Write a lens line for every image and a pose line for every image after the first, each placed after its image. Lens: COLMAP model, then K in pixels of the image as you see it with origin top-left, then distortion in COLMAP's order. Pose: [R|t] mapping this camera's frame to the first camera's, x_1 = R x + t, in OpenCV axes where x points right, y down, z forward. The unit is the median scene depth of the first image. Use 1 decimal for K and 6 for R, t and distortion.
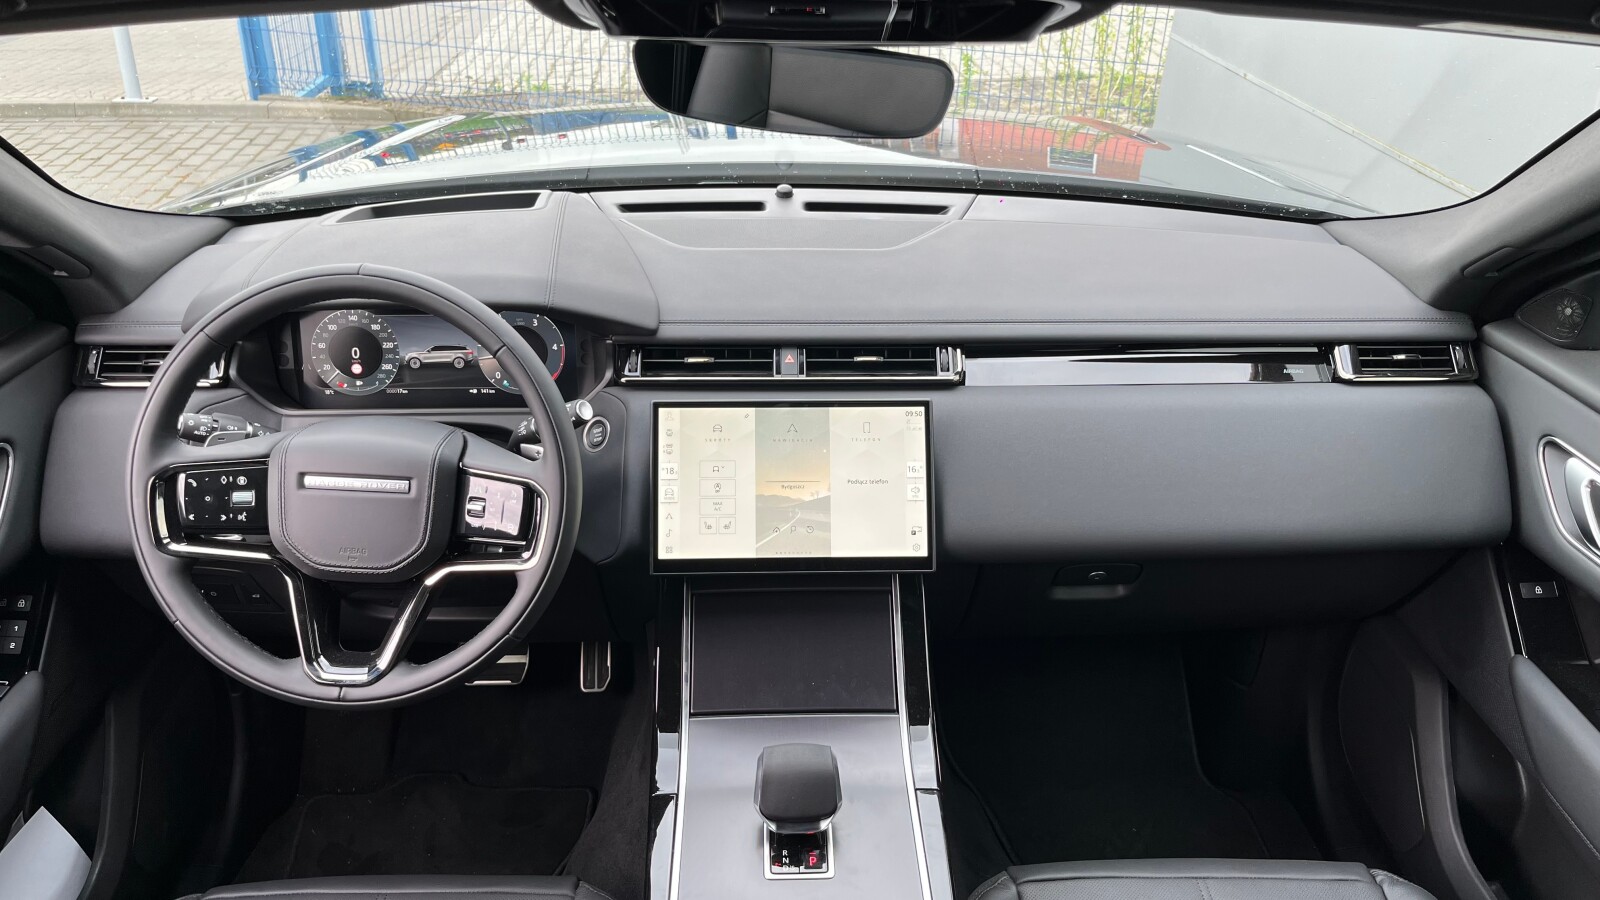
lens RADIAL K [[1250.7, 0, 865.8], [0, 1250.7, 444.1], [0, 0, 1]] dist [0.001587, -0.024414]
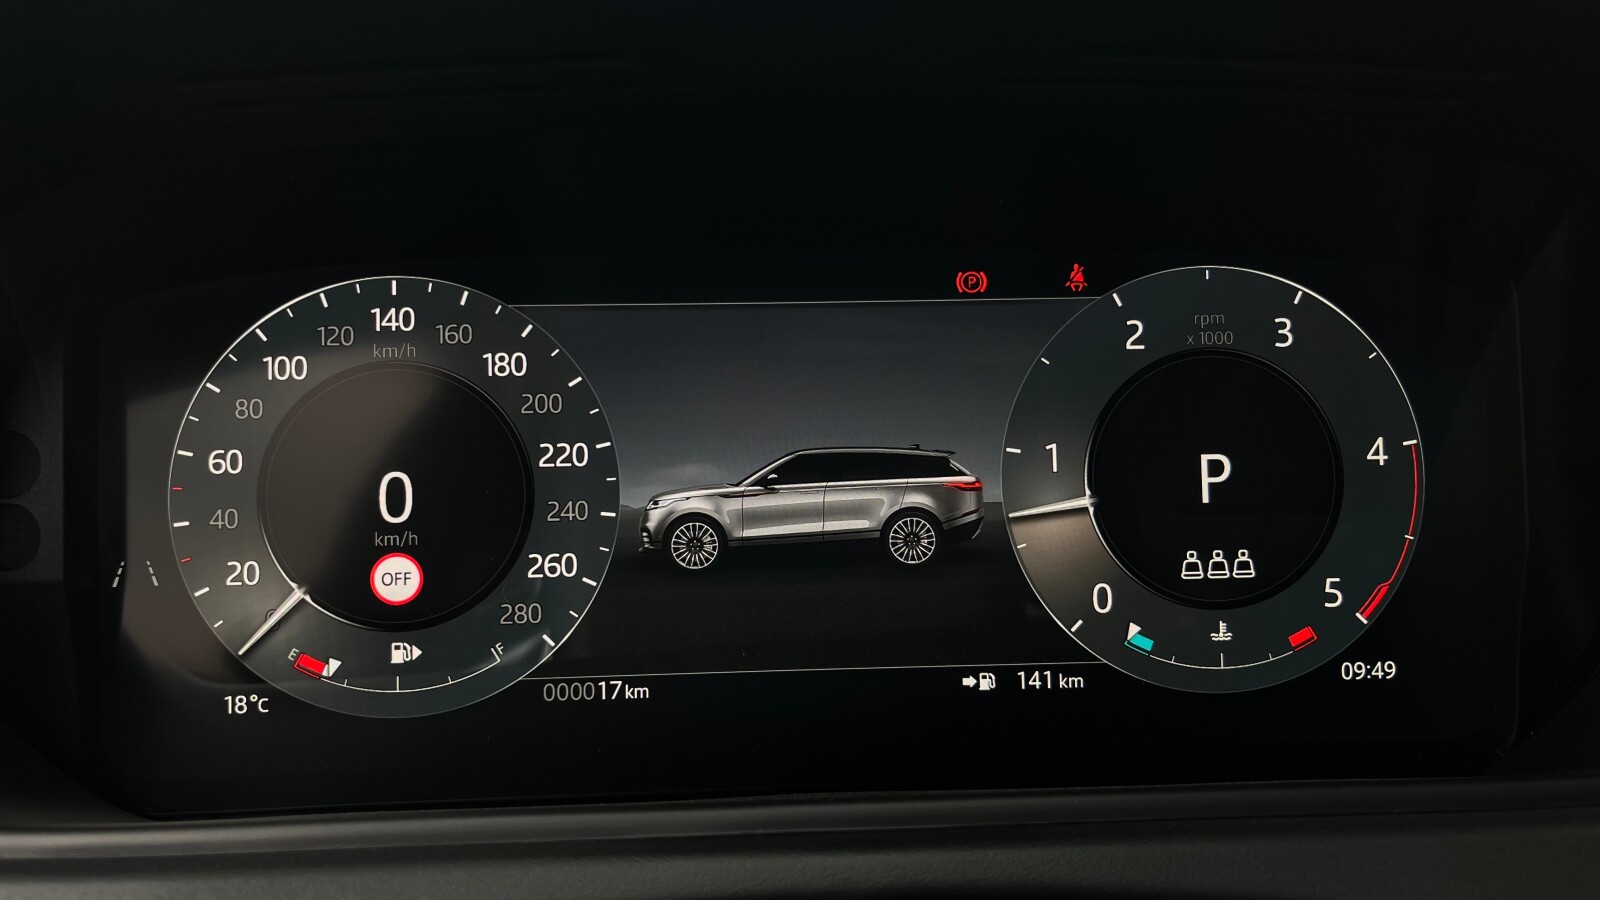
lens RADIAL K [[1250.7, 0, 809.2], [0, 1250.7, 457.4], [0, 0, 1]] dist [0.001587, -0.024414]
pose [[0.999714, -0.023487, 0.004539, -0.344974], [0.023910, 0.974949, -0.221139, -0.034413], [0.000769, 0.221184, 0.975232, 0.809580]]
